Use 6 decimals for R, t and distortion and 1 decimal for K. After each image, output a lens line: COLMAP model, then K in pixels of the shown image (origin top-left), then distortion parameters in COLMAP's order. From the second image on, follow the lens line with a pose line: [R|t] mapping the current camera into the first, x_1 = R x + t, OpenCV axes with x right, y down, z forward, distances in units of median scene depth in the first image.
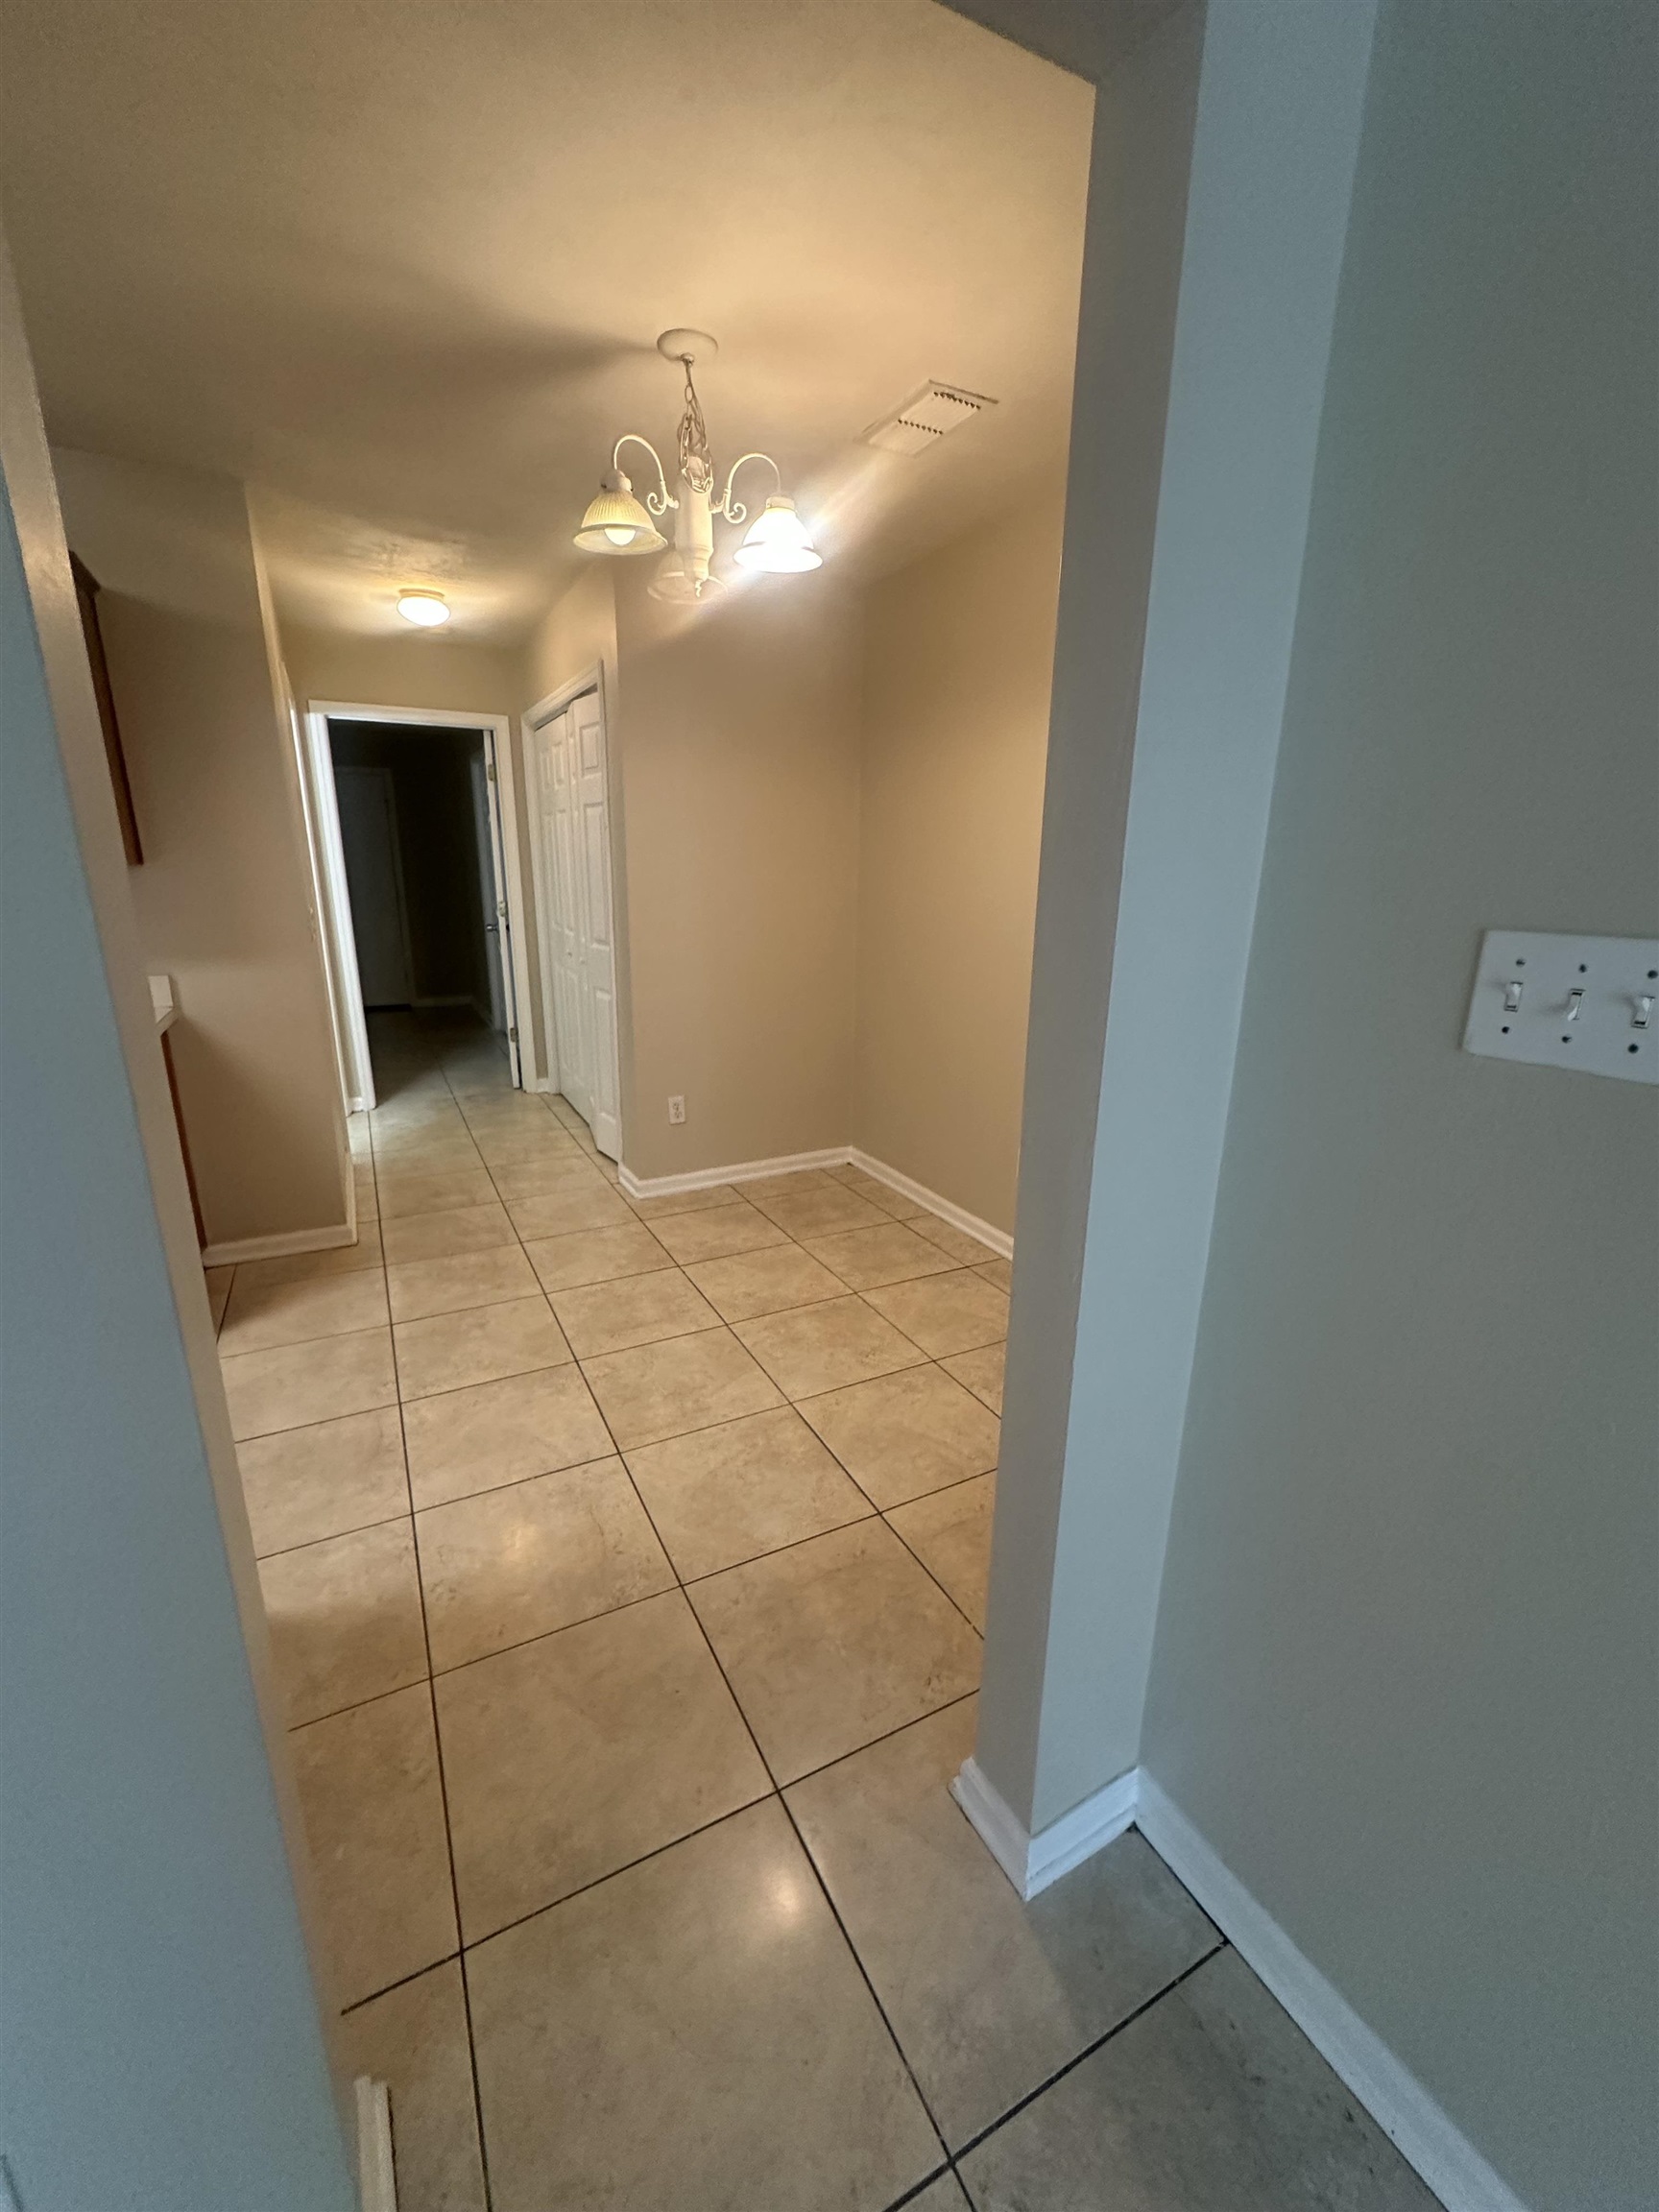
lens RADIAL K [[887.1, 0, 822.3], [0, 887.1, 1098.7], [0, 0, 1]] dist [-0.005042, 0.001381]
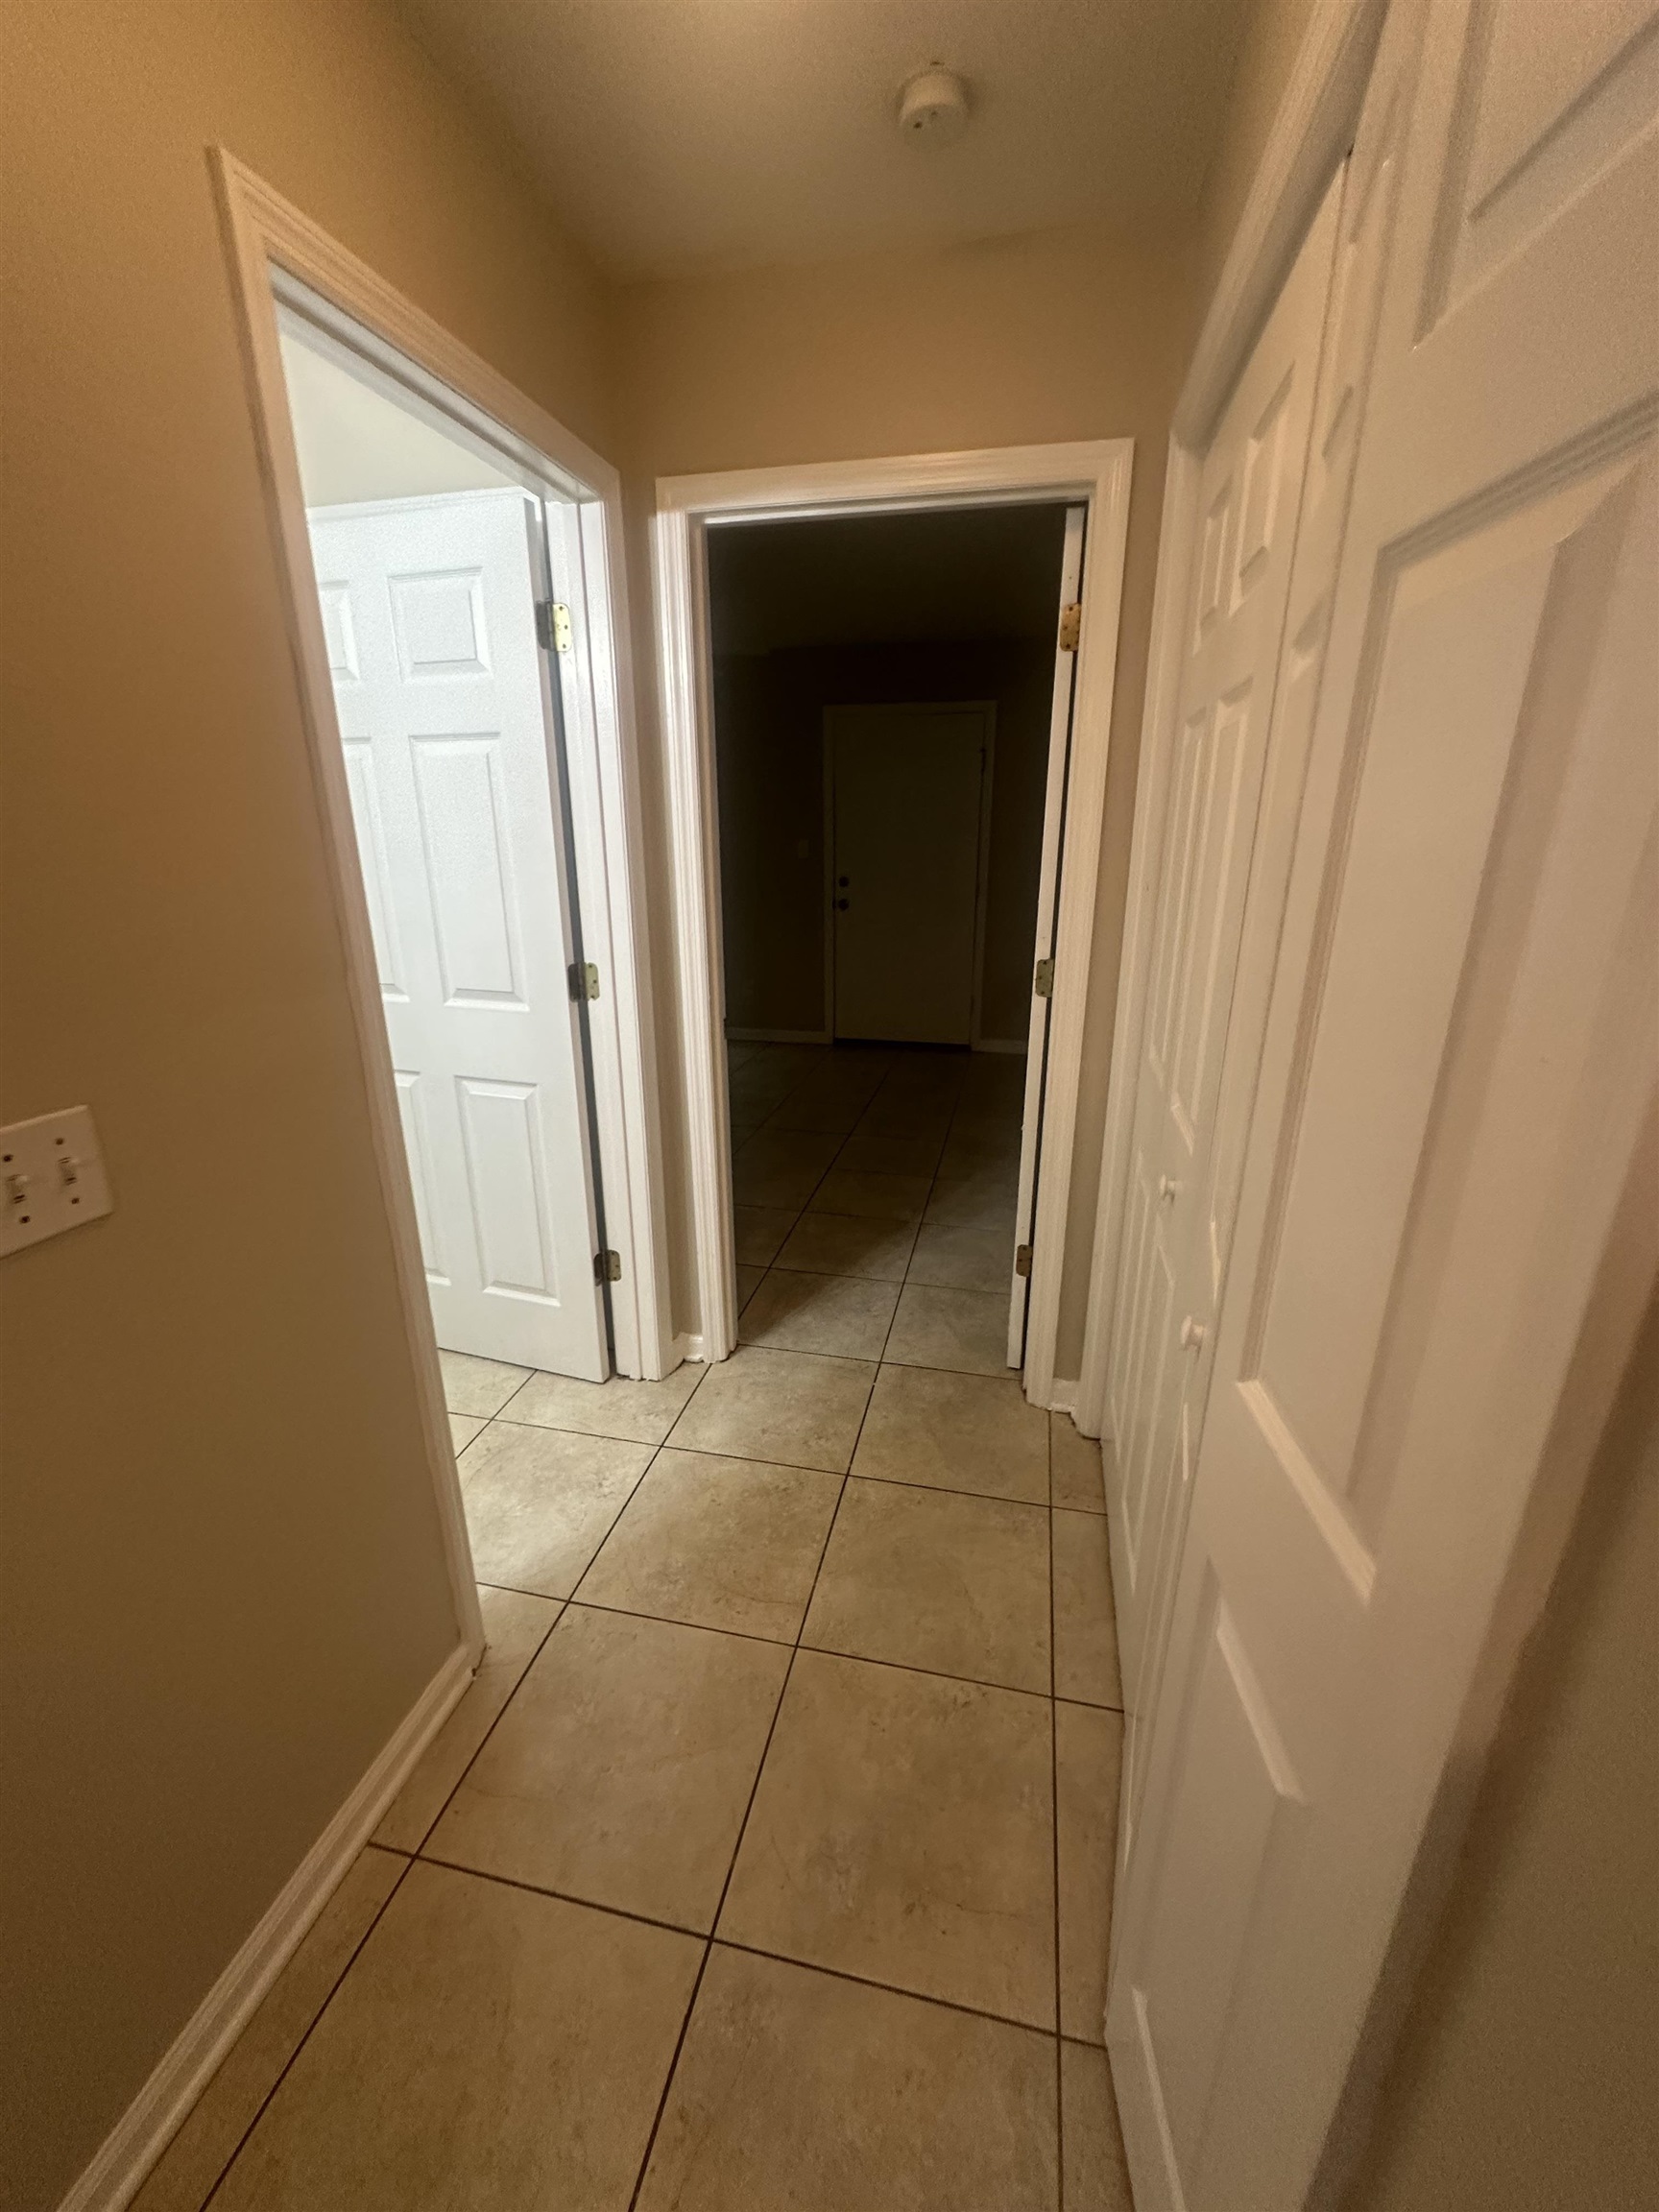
lens RADIAL K [[887.1, 0, 828.3], [0, 887.1, 1110.1], [0, 0, 1]] dist [-0.005042, 0.001381]
pose [[0.763819, 0.192414, -0.616082, -0.181155], [-0.164352, 0.981048, 0.102636, -0.190093], [0.624154, 0.022859, 0.780967, 0.649049]]
